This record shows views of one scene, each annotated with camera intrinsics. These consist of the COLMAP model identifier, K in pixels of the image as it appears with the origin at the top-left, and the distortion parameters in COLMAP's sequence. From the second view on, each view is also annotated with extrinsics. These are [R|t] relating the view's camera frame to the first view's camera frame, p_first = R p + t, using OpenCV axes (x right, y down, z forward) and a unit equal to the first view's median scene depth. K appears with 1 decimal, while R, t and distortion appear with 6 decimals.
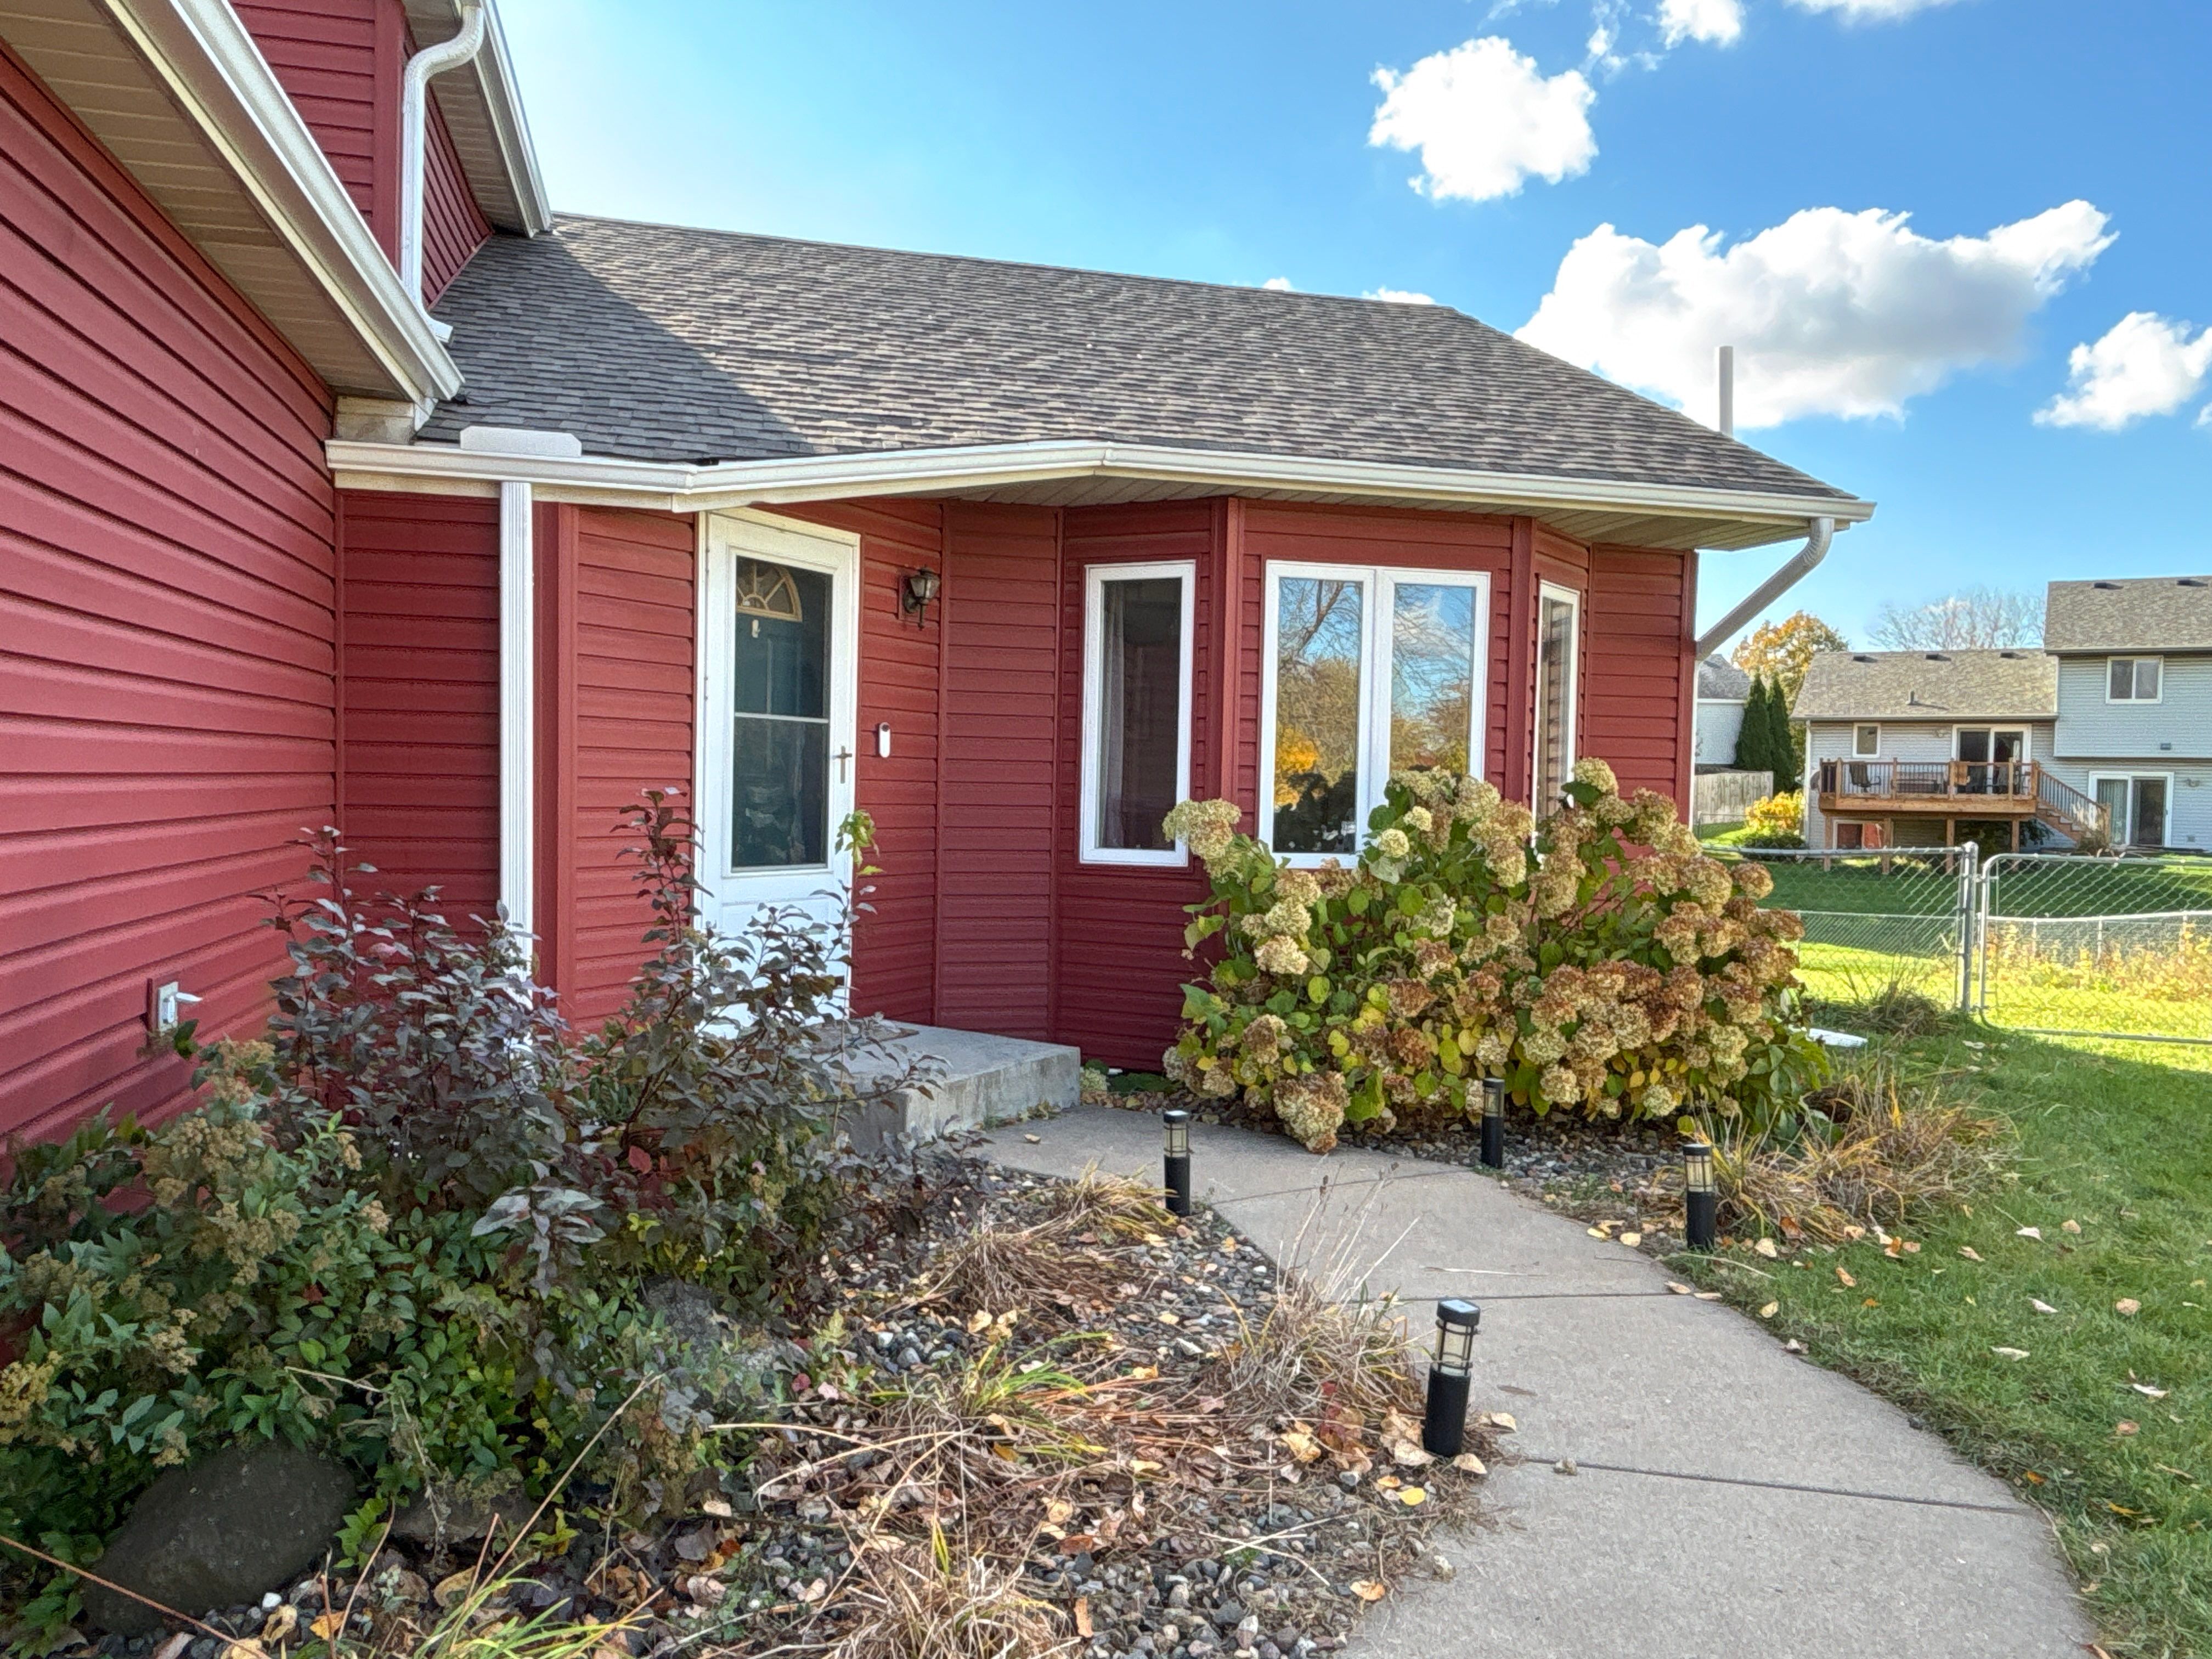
lens RADIAL K [[1587.1, 0, 1114.1], [0, 1587.1, 839.4], [0, 0, 1]] dist [0.018918, -0.016691]
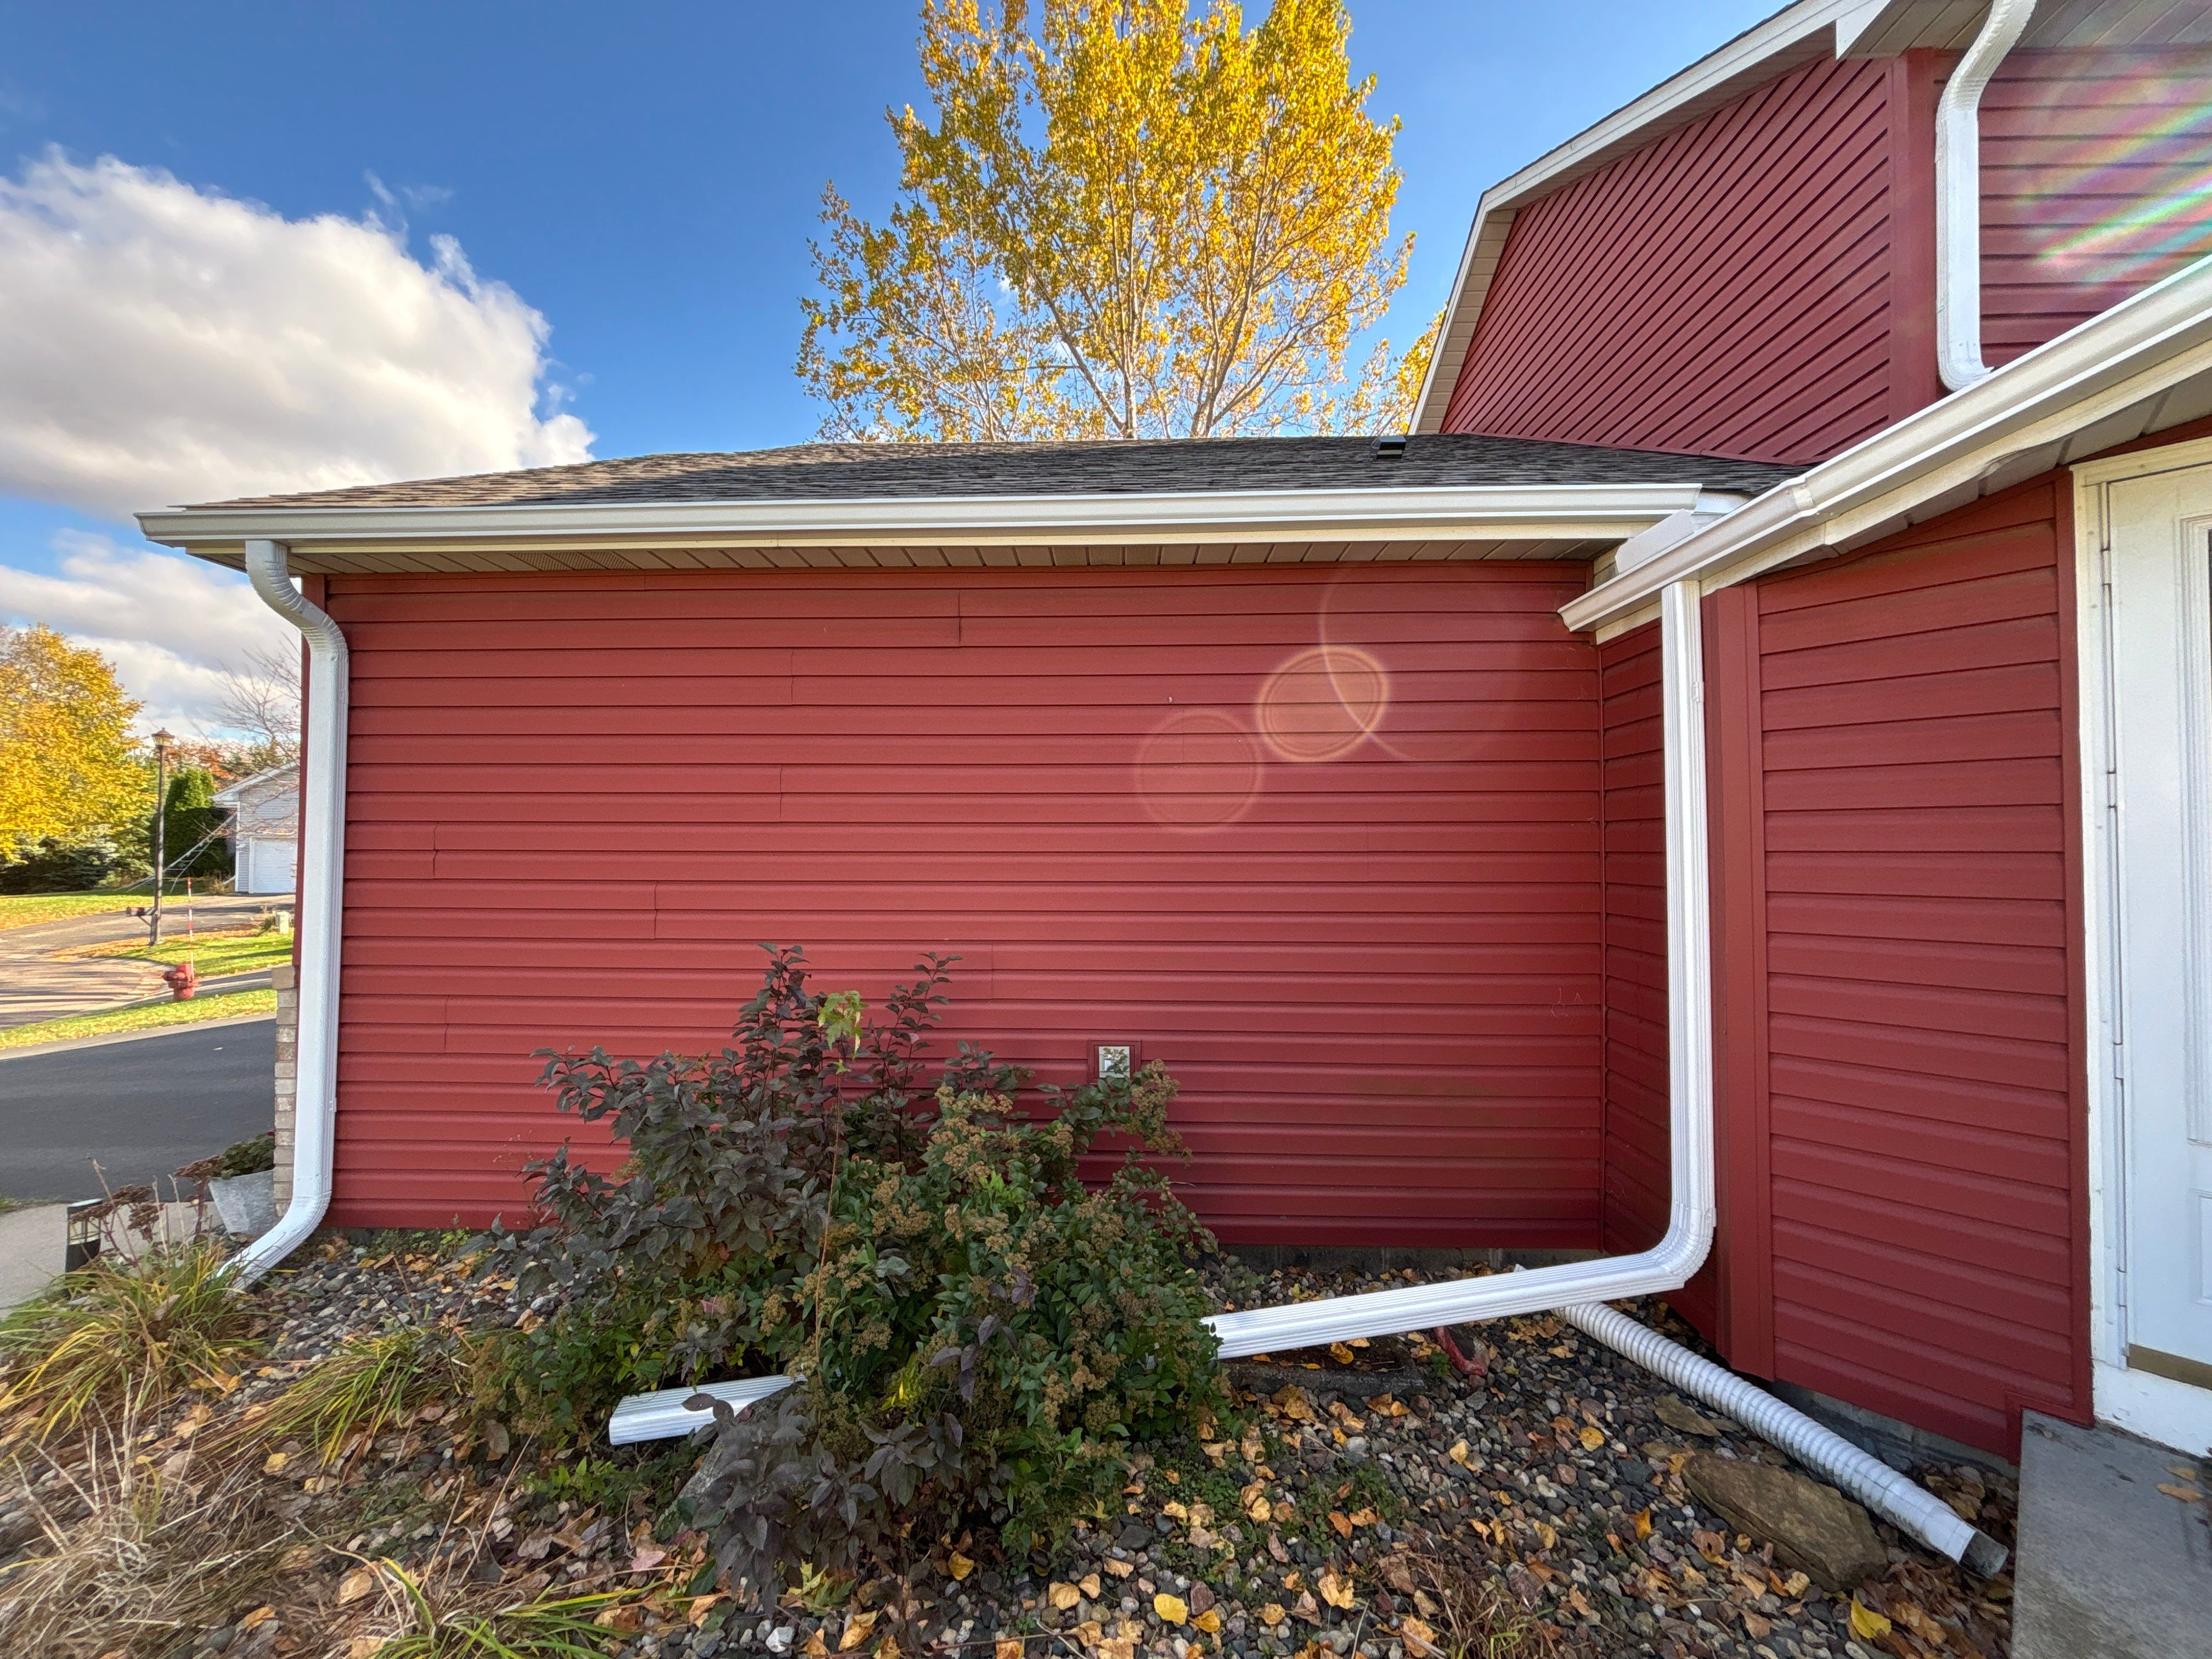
lens RADIAL K [[890.1, 0, 1102.0], [0, 890.1, 838.4], [0, 0, 1]] dist [-0.003574, 0.000874]
pose [[-0.288803, -0.034264, -0.956775, 0.143457], [-0.040813, 0.998892, -0.023452, -0.053683], [0.956518, 0.032276, -0.289882, 0.720606]]
